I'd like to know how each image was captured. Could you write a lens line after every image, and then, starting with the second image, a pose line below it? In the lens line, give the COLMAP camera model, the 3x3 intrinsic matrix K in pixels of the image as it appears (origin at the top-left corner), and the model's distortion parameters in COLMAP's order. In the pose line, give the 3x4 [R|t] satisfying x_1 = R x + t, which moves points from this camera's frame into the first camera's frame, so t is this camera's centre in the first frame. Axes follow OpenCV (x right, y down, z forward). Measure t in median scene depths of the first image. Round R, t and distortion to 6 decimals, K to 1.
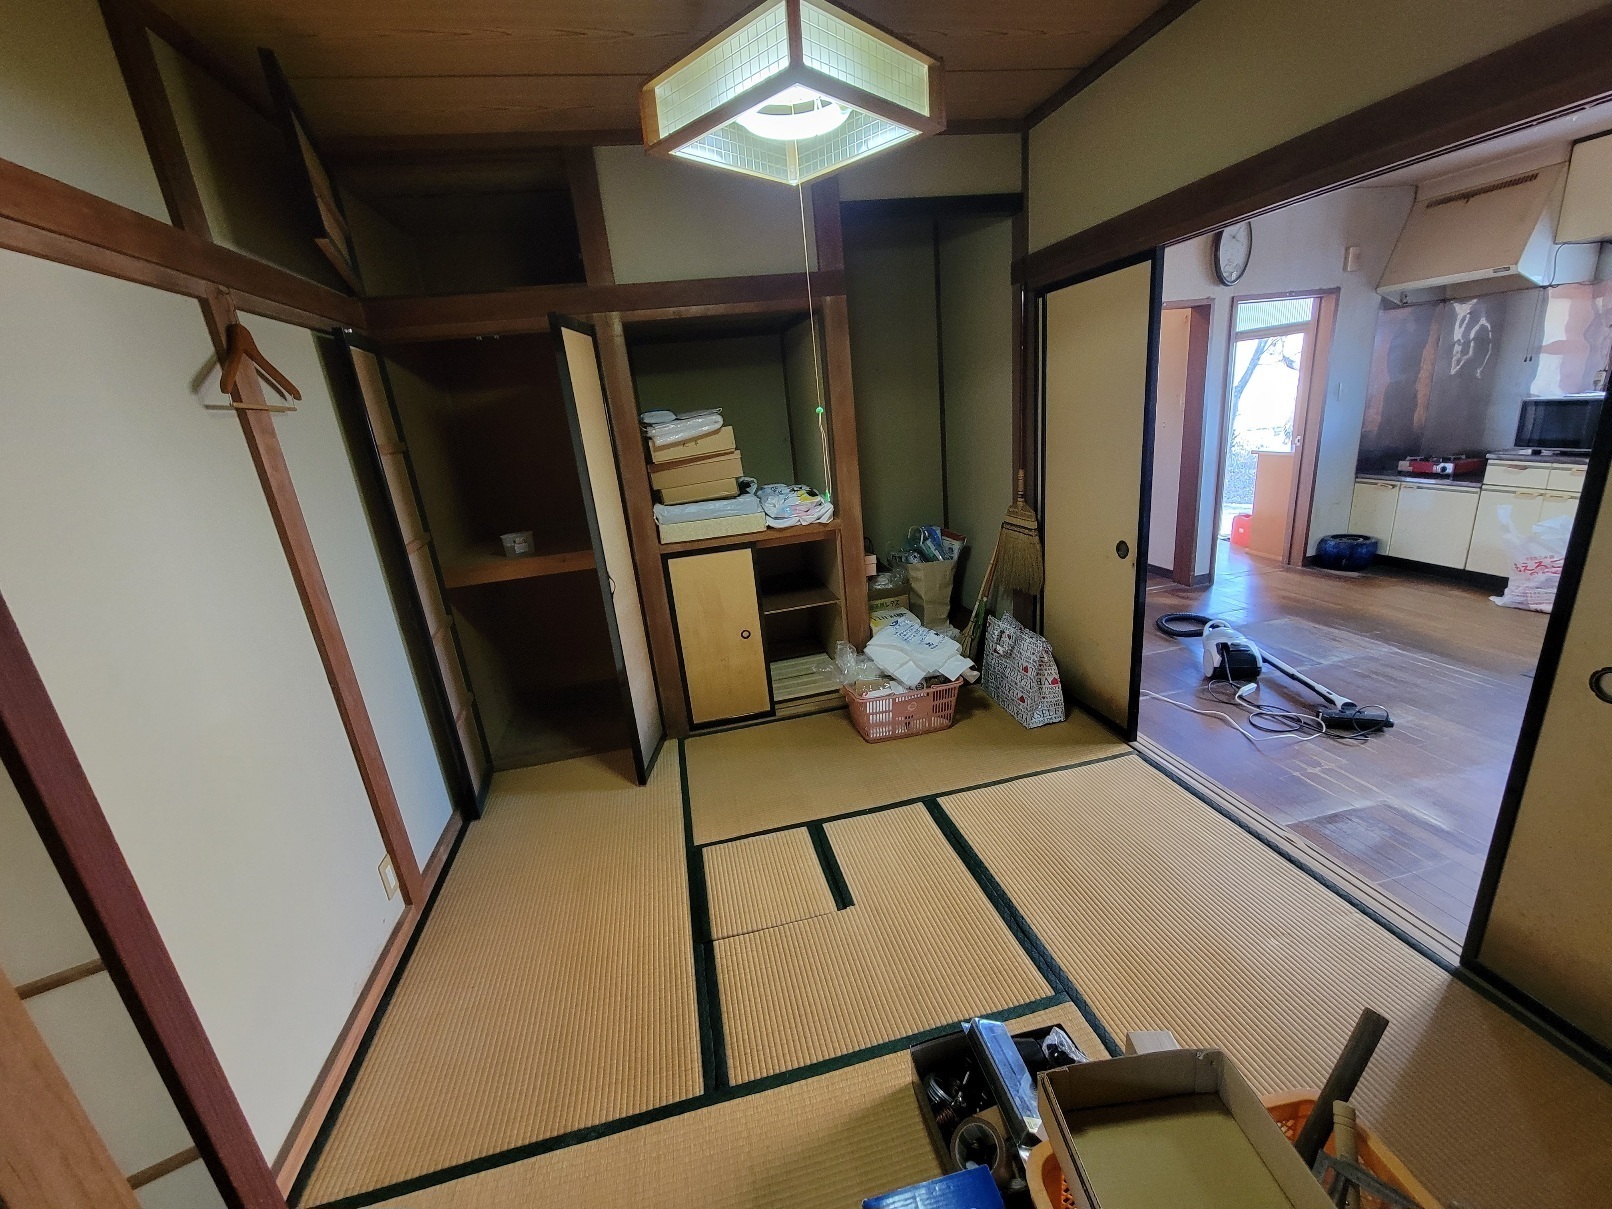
lens RADIAL K [[656.5, 0, 802.1], [0, 656.5, 603.0], [0, 0, 1]] dist [-0.002018, -0.000787]
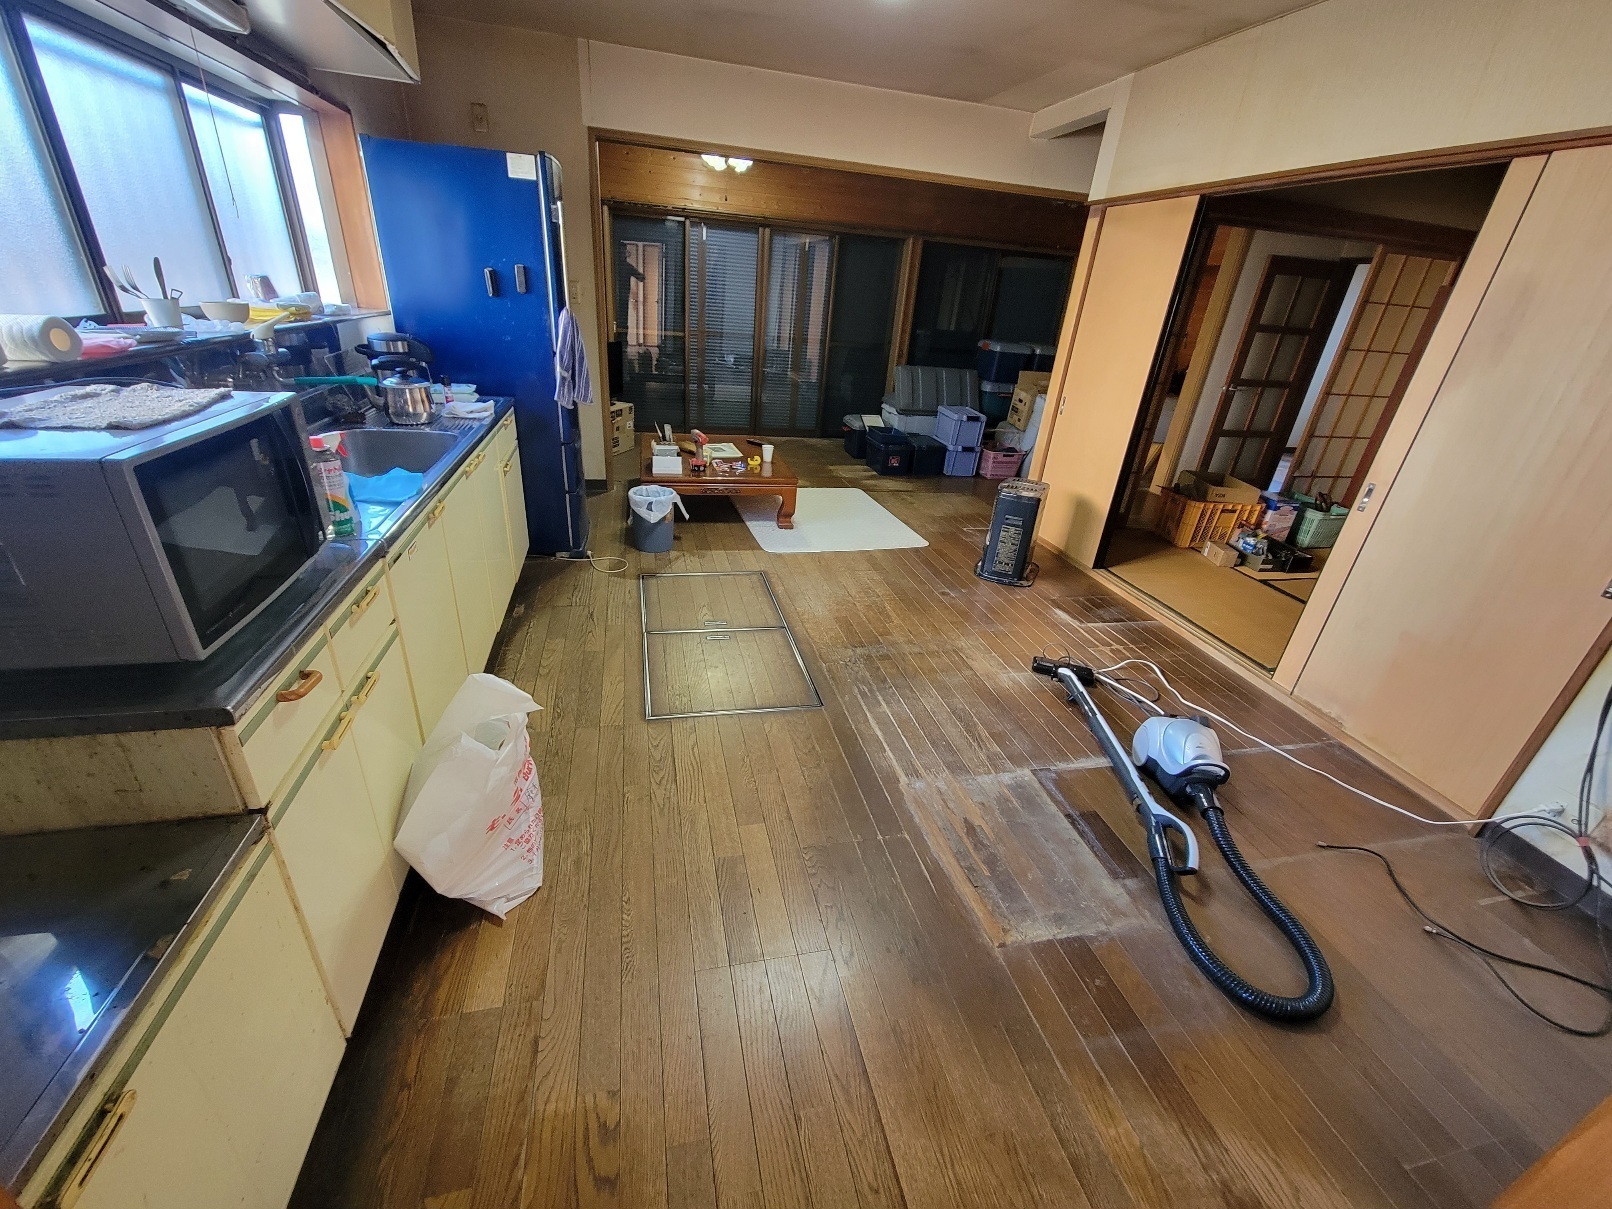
lens RADIAL K [[656.5, 0, 804.5], [0, 656.5, 603.2], [0, 0, 1]] dist [-0.002018, -0.000787]
pose [[-0.999574, 0.028555, -0.006013, 0.895538], [0.016796, 0.731499, 0.681636, -0.418384], [0.023862, 0.681244, -0.731667, 1.194700]]
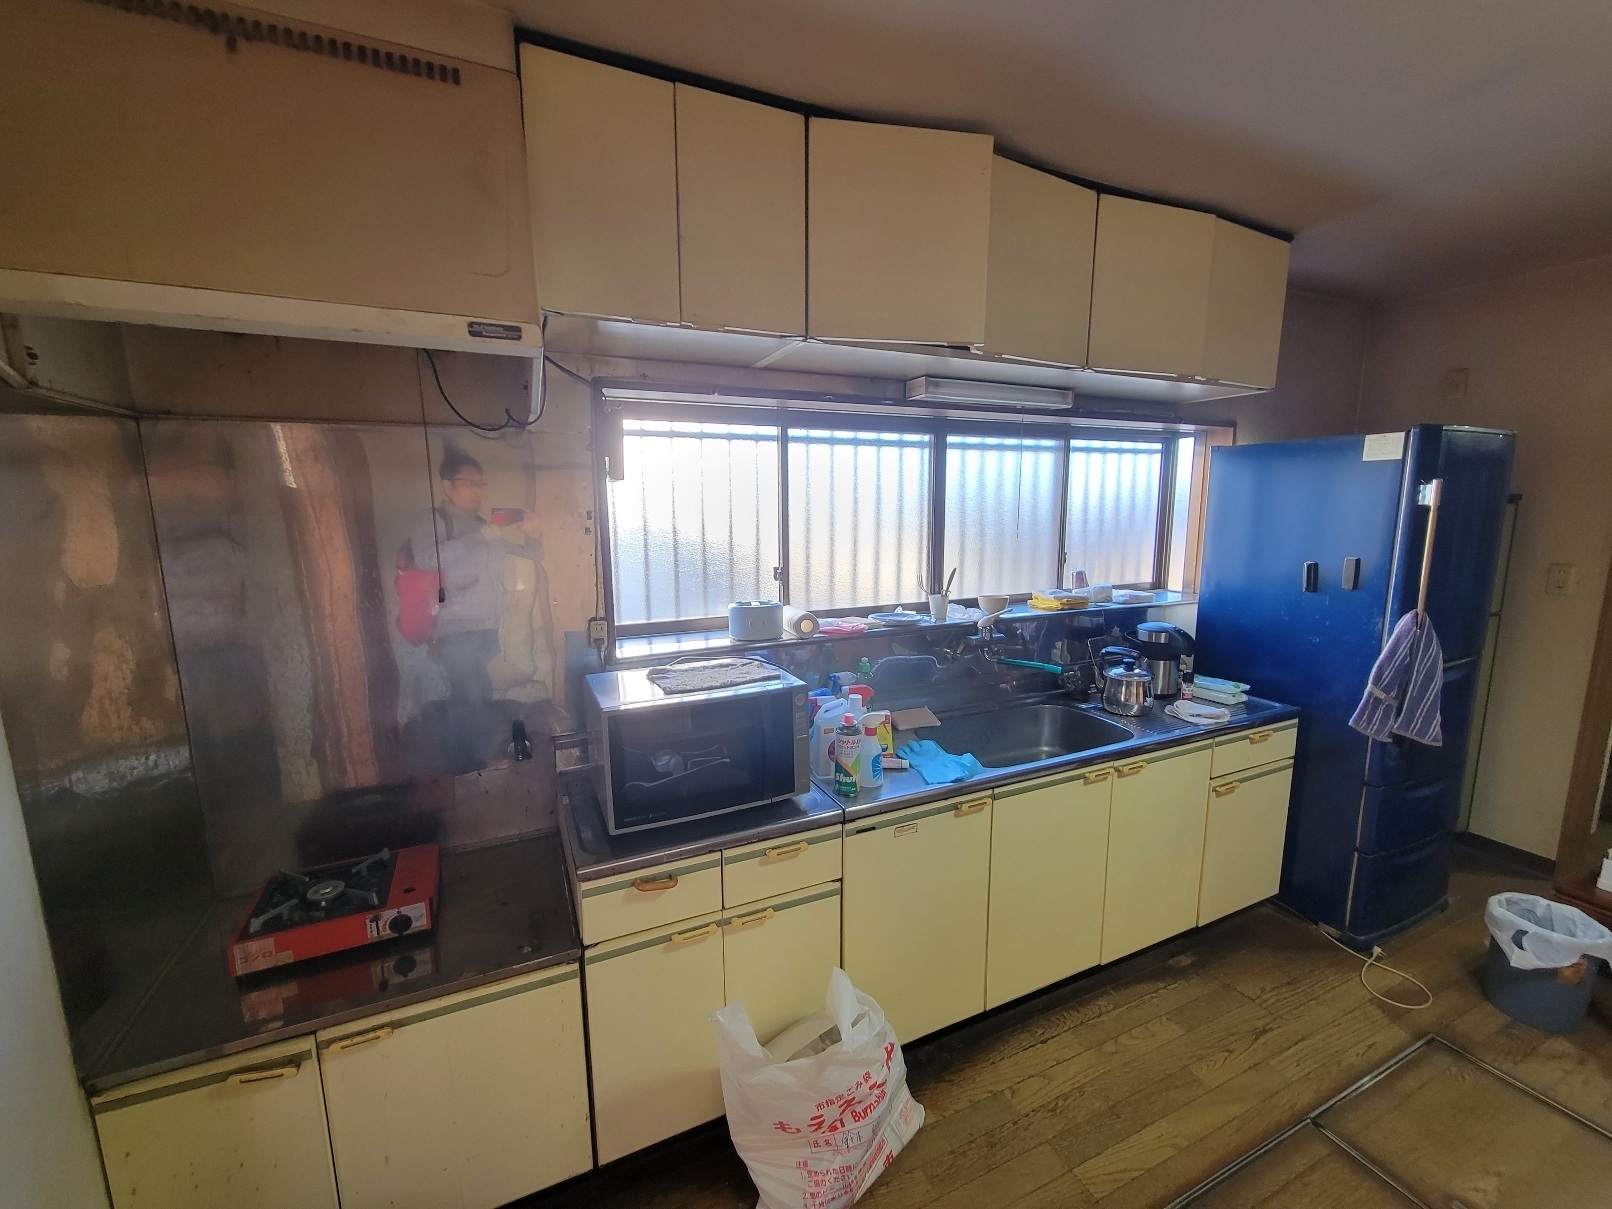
lens RADIAL K [[656.5, 0, 802.2], [0, 656.5, 610.5], [0, 0, 1]] dist [-0.002018, -0.000787]
pose [[-0.210875, -0.053752, 0.976034, 0.729648], [0.314146, 0.941793, 0.119739, -0.375279], [-0.925659, 0.331867, -0.181715, 0.950661]]
